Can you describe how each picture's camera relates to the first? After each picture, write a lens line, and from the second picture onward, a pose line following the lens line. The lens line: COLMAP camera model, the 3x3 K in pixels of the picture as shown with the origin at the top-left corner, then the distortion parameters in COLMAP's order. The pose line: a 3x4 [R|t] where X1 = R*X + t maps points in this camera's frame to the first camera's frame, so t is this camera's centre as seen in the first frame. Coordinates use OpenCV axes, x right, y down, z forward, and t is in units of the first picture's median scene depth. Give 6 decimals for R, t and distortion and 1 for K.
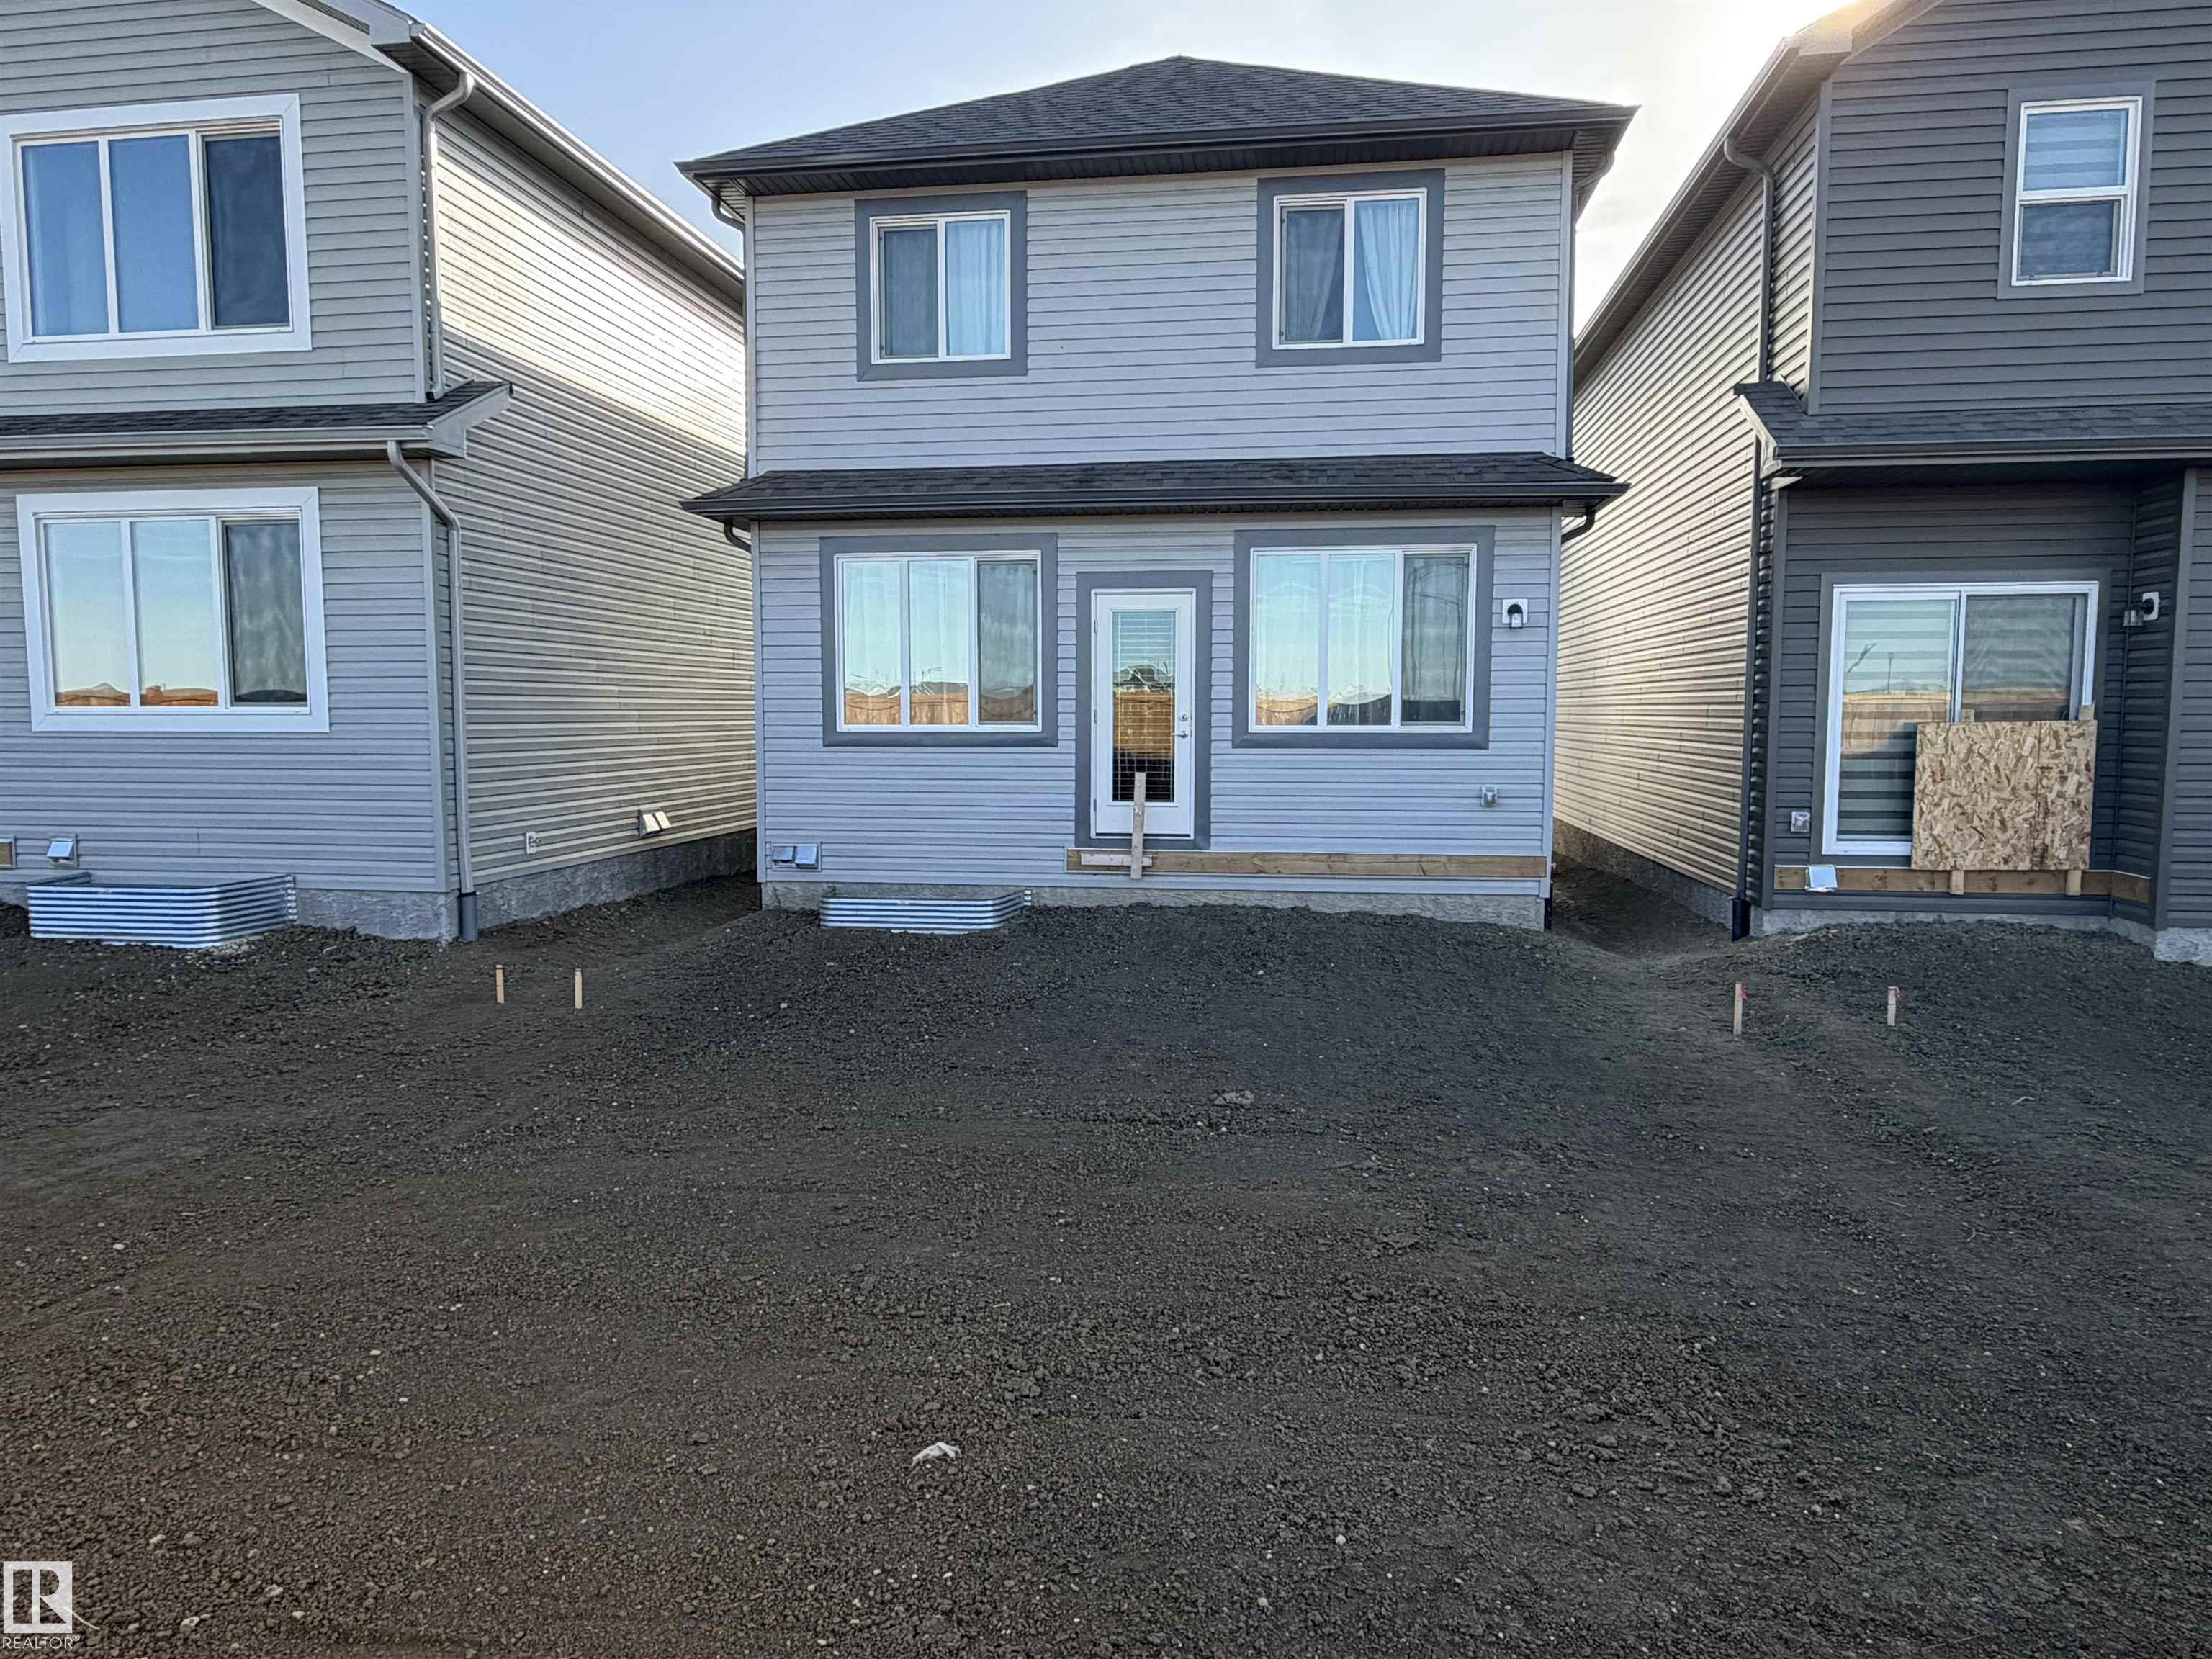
lens RADIAL K [[1437.8, 0, 1095.3], [0, 1437.8, 834.4], [0, 0, 1]] dist [0.001738, -0.003587]
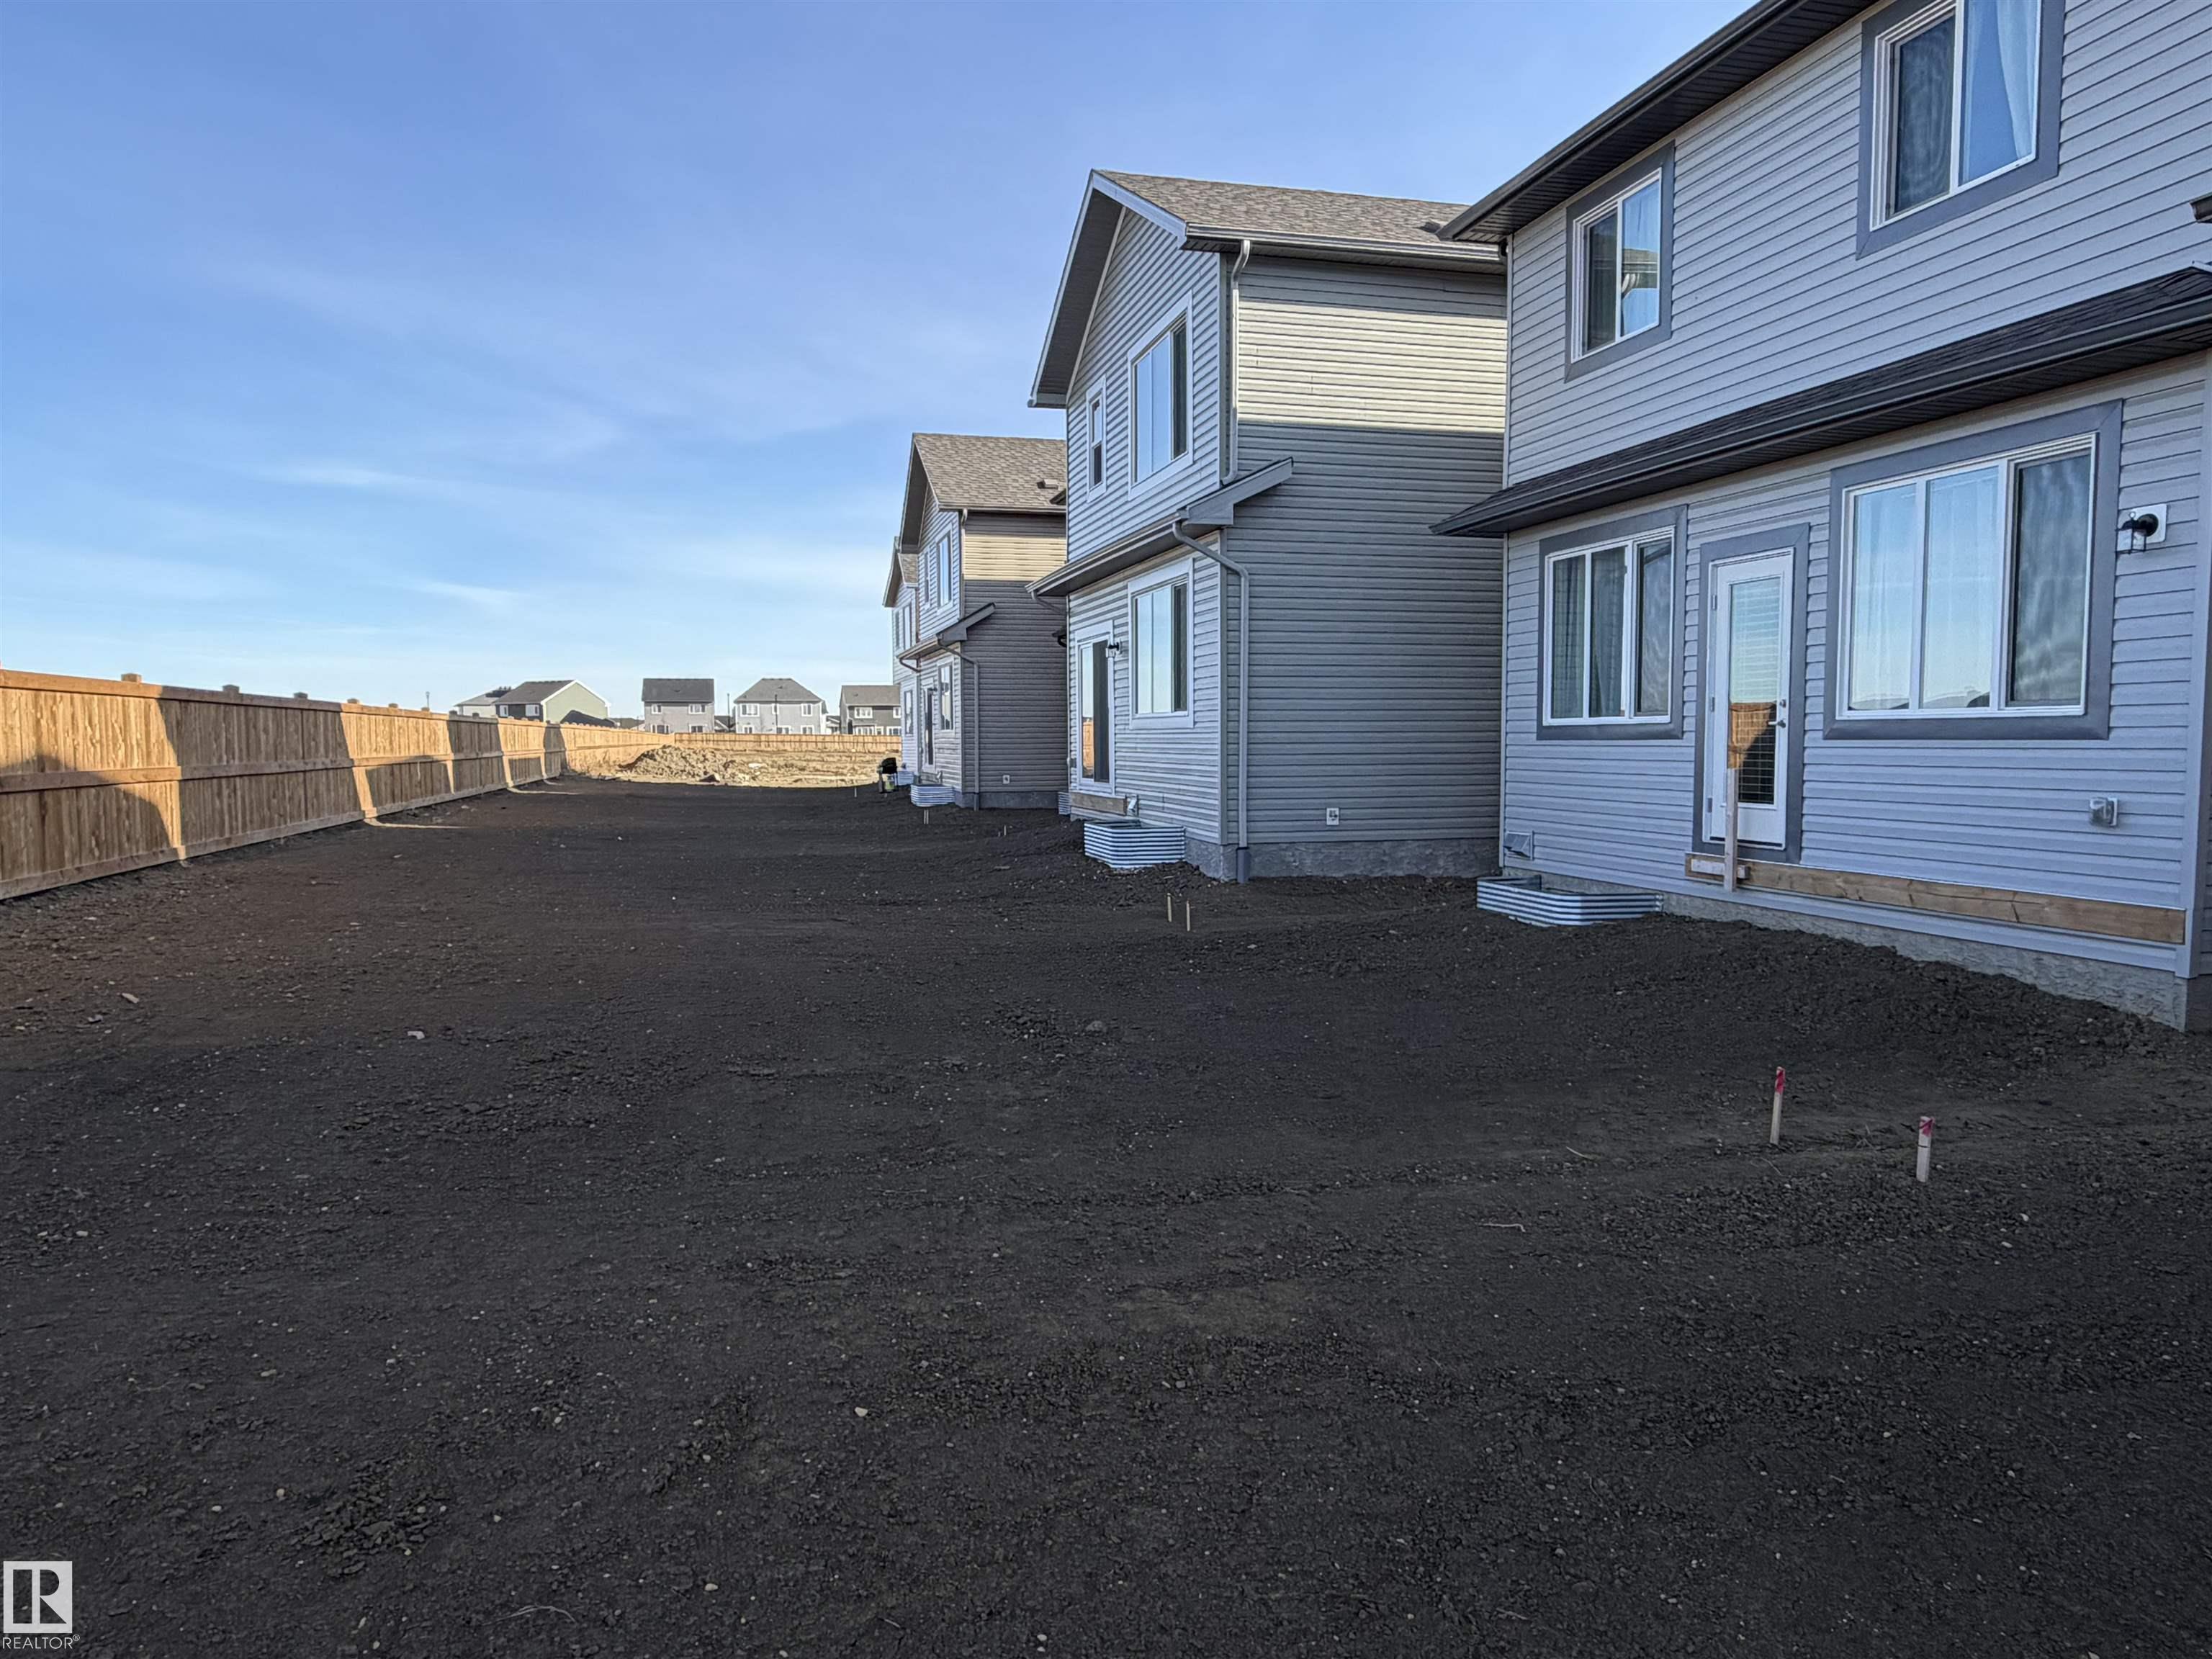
lens RADIAL K [[1437.8, 0, 1095.3], [0, 1437.8, 834.4], [0, 0, 1]] dist [0.001738, -0.003587]
pose [[0.397864, 0.057964, -0.915612, 0.672867], [-0.068698, 0.997083, 0.033271, -0.006019], [0.914869, 0.049663, 0.400685, 0.305171]]
